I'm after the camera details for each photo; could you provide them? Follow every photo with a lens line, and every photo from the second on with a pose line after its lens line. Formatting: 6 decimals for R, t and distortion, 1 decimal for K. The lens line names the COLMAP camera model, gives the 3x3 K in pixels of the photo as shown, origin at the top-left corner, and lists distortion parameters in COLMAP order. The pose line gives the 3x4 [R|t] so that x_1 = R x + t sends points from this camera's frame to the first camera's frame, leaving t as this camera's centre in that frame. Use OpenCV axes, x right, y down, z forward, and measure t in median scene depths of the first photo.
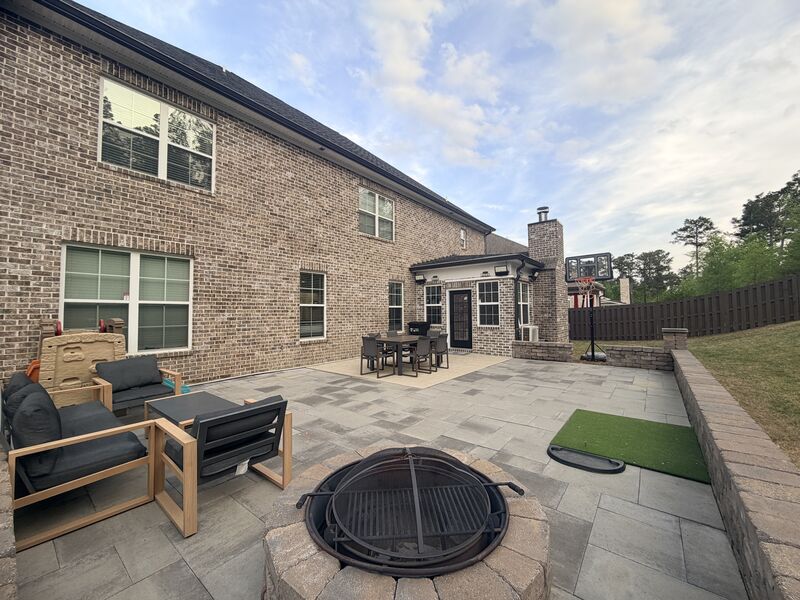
lens RADIAL K [[320.3, 0, 399.0], [0, 320.3, 297.2], [0, 0, 1]] dist [-0.000619, -0.000257]
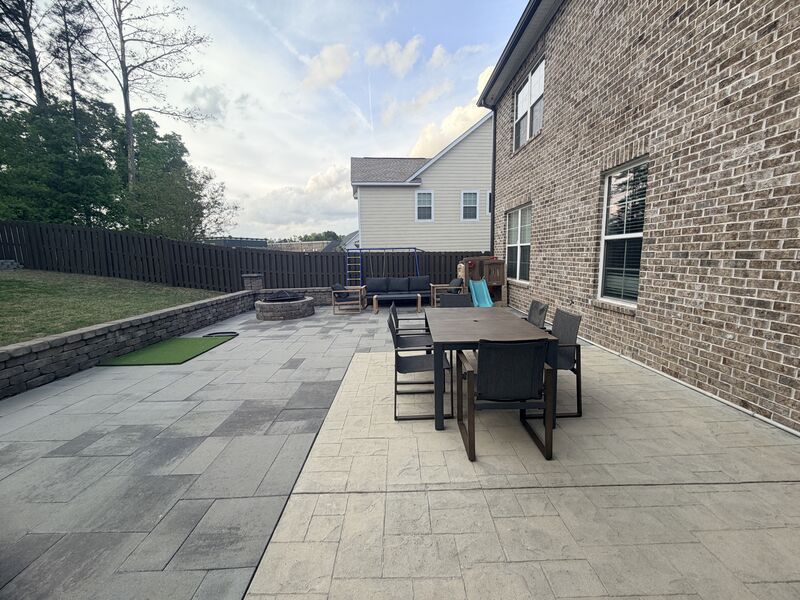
lens RADIAL K [[320.3, 0, 401.2], [0, 320.3, 299.7], [0, 0, 1]] dist [-0.000619, -0.000257]
pose [[-0.775964, 0.111240, -0.620891, 0.323459], [0.057345, 0.992691, 0.106184, 0.050530], [0.628165, 0.046790, -0.776672, 1.174526]]
